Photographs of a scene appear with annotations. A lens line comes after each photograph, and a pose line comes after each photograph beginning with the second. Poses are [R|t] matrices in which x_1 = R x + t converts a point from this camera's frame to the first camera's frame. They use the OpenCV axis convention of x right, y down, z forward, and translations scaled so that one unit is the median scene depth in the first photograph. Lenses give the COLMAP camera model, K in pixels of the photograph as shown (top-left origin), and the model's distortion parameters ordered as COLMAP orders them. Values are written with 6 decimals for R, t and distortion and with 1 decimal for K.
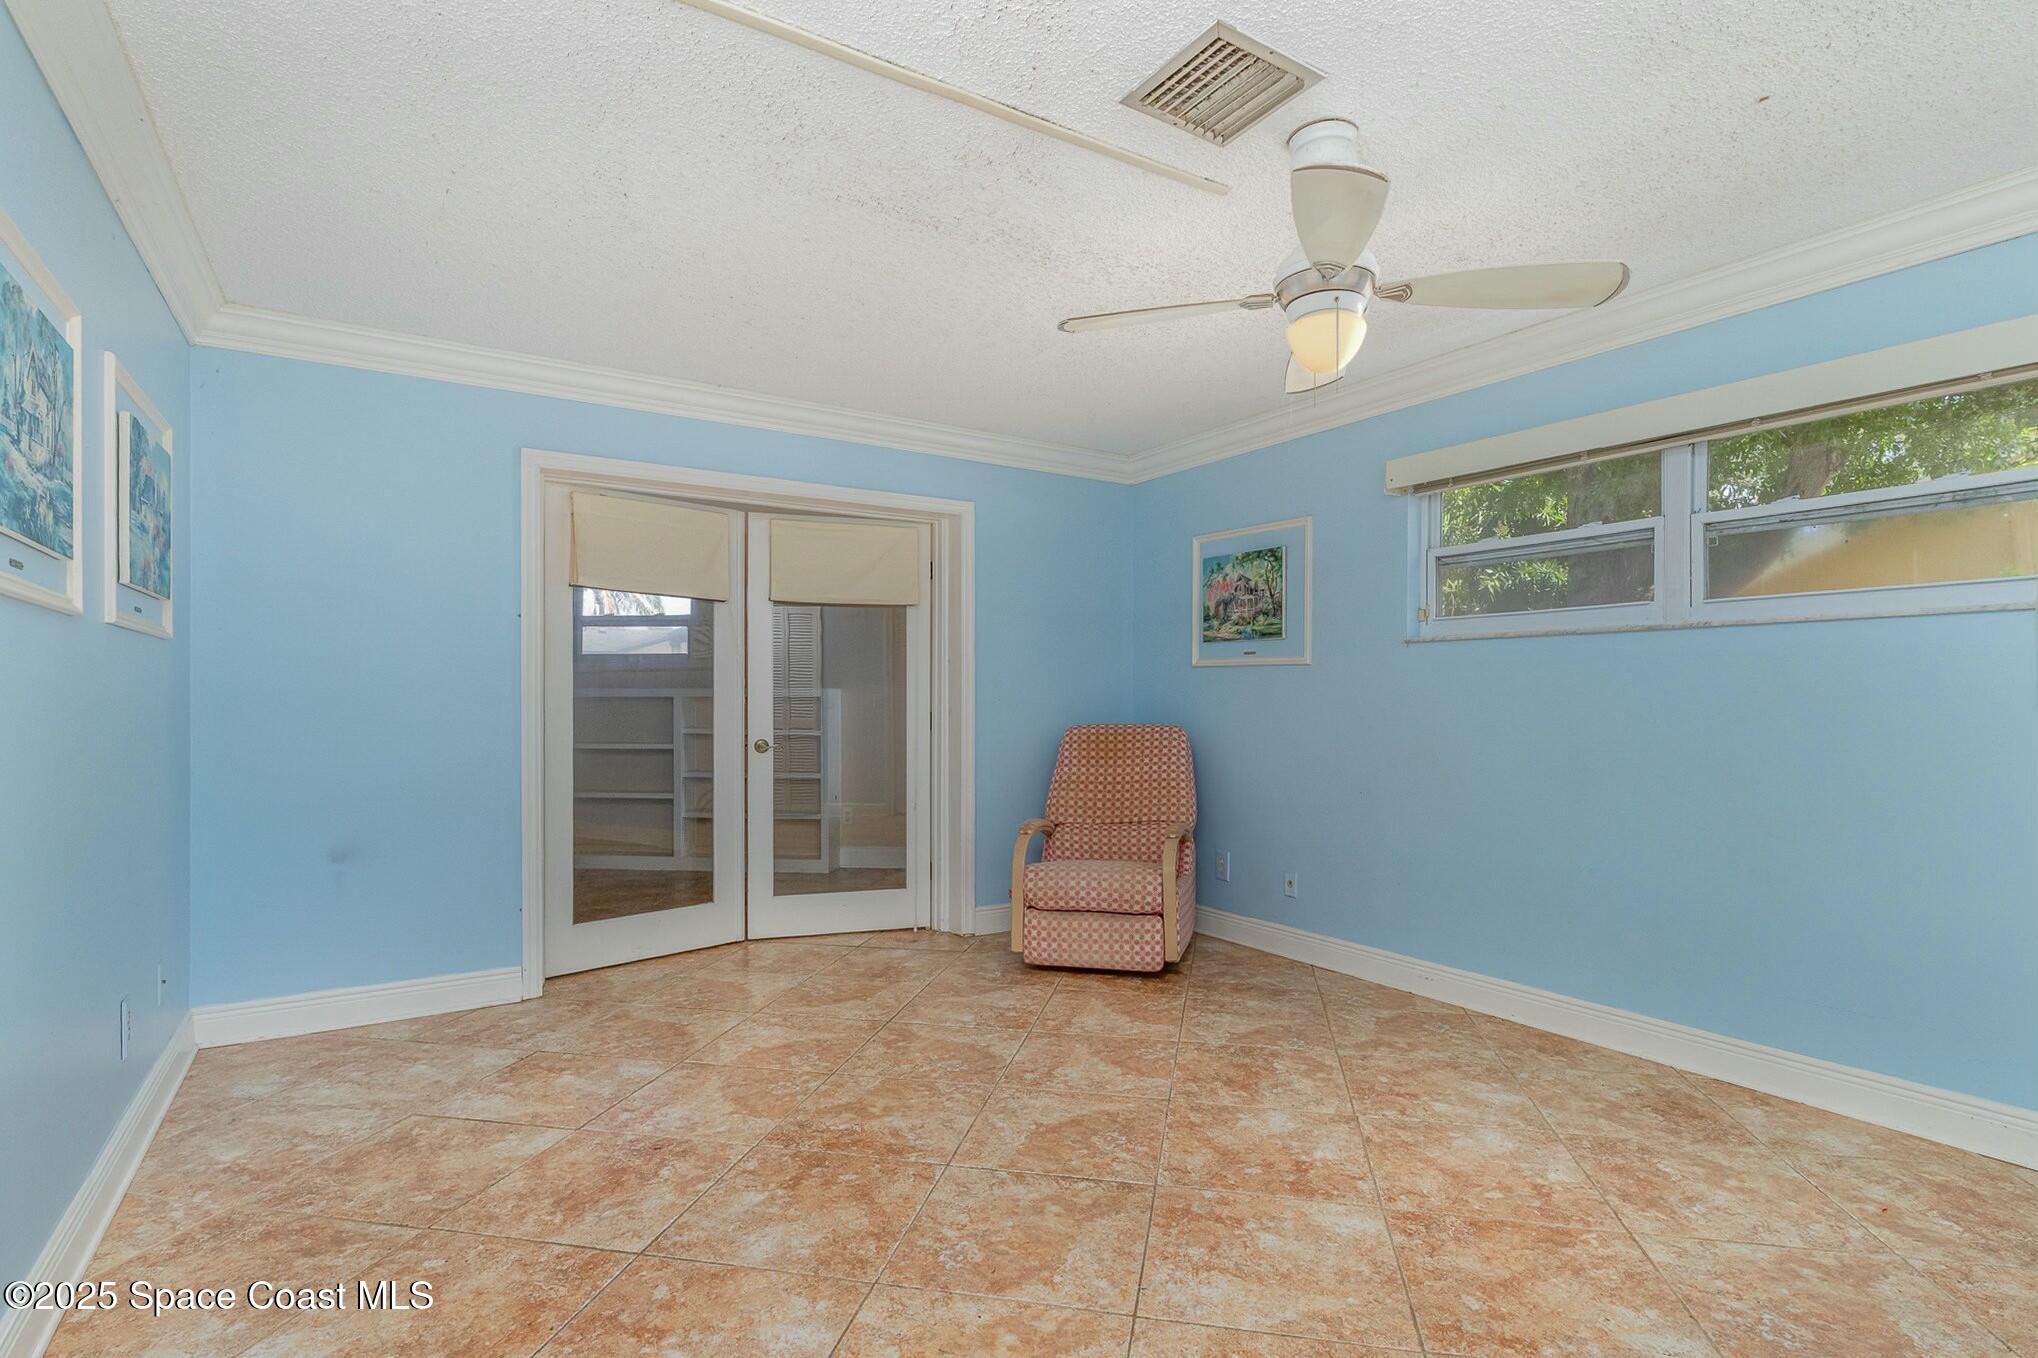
lens RADIAL K [[918.1, 0, 1015.4], [0, 918.1, 688.0], [0, 0, 1]] dist [-0.002314, 0.000475]
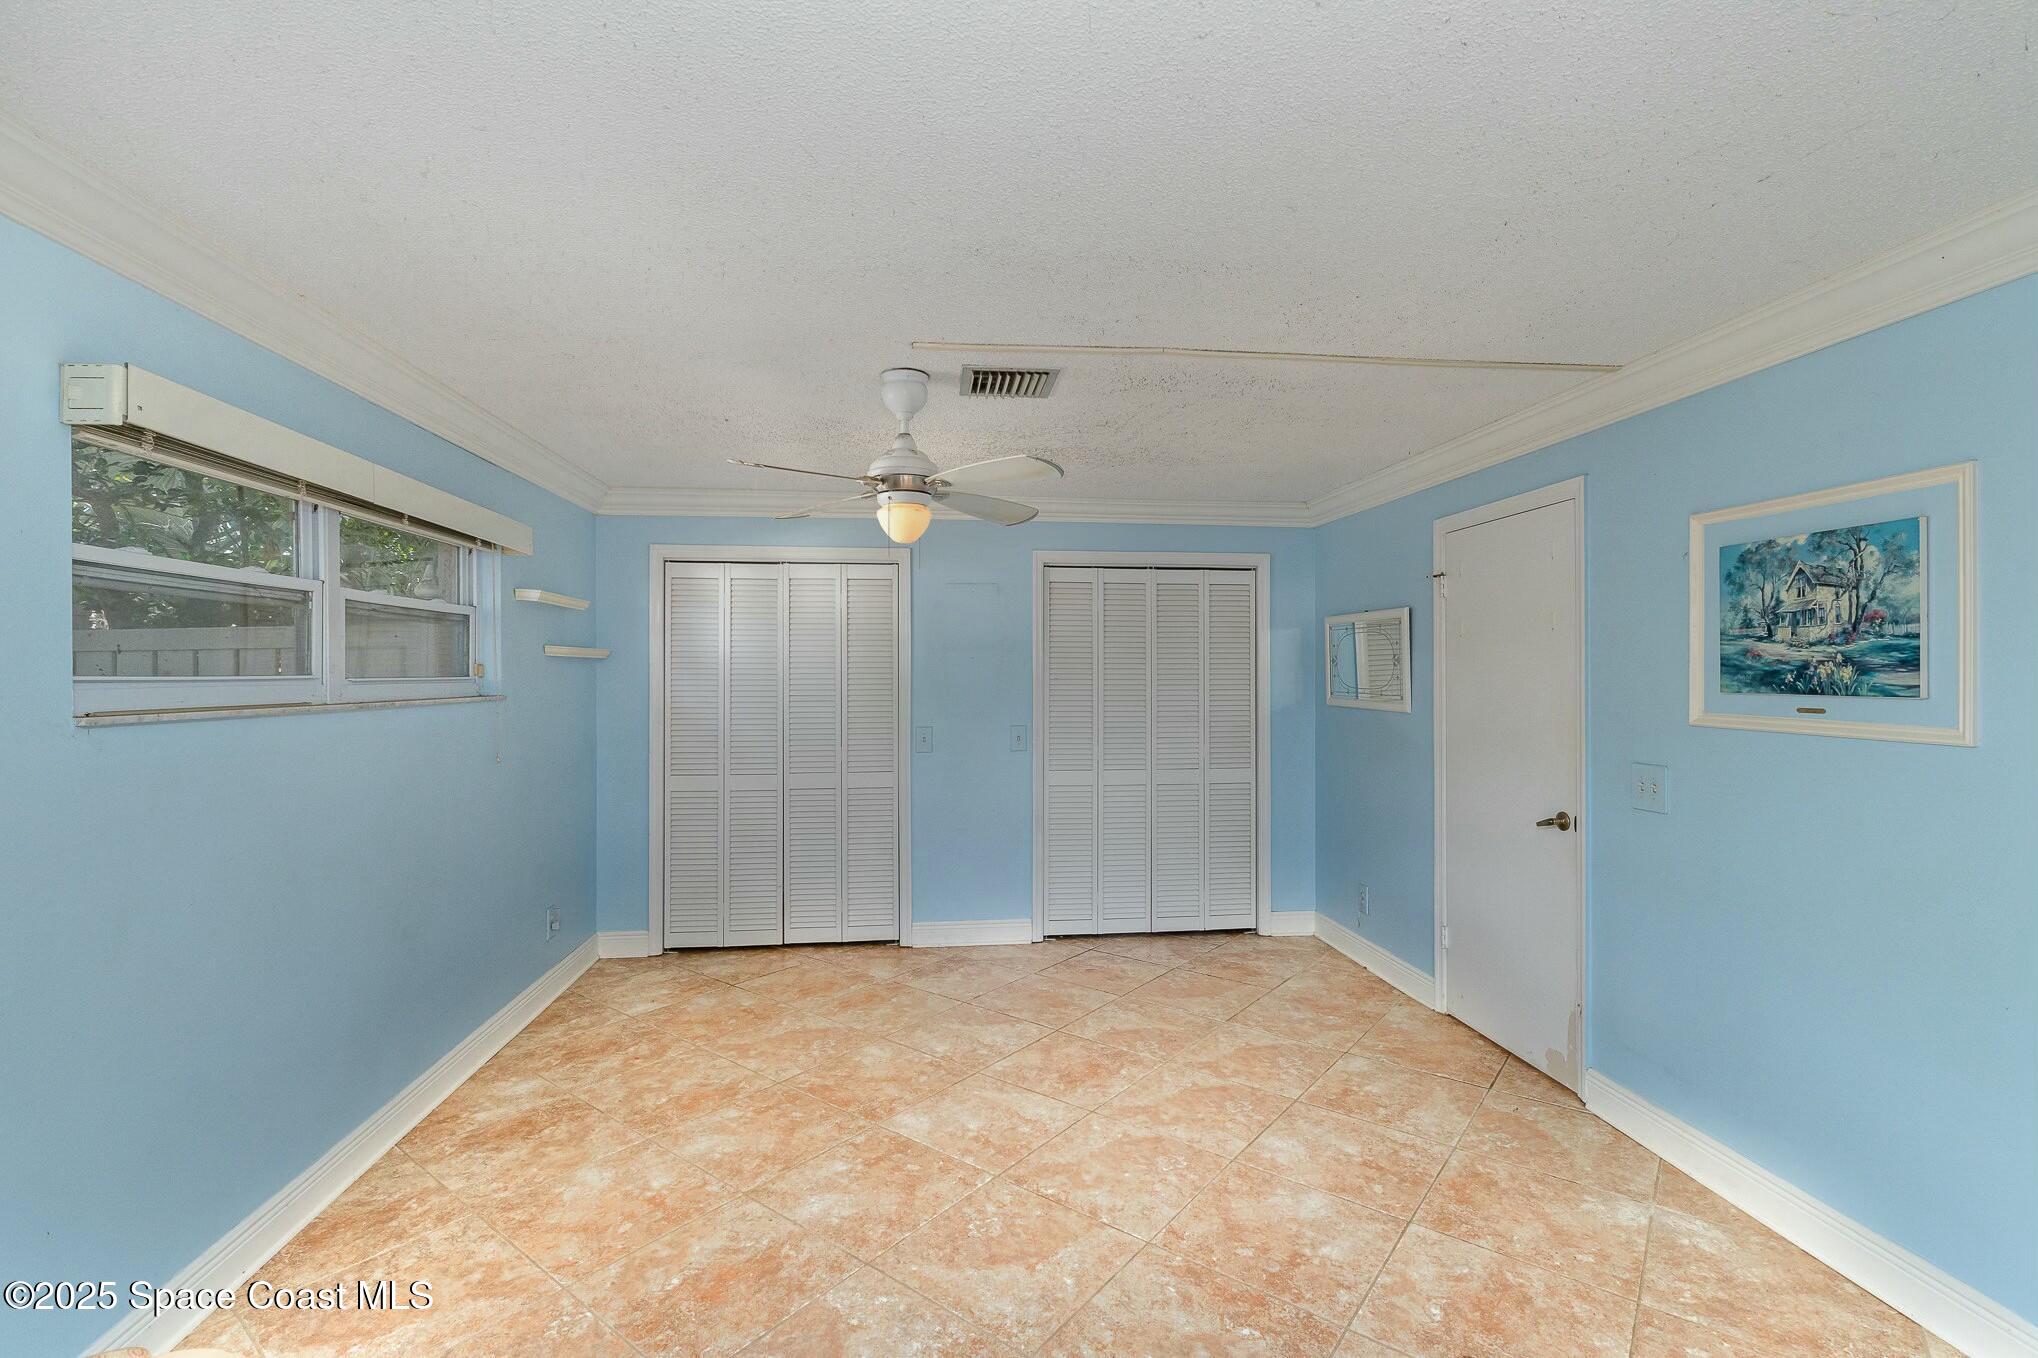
lens RADIAL K [[918.1, 0, 1015.4], [0, 918.1, 688.0], [0, 0, 1]] dist [-0.002314, 0.000475]
pose [[-0.893165, -0.007278, 0.449670, -0.428156], [-0.003271, 0.999948, 0.009687, -0.134452], [-0.449717, 0.007181, -0.893142, 2.109841]]
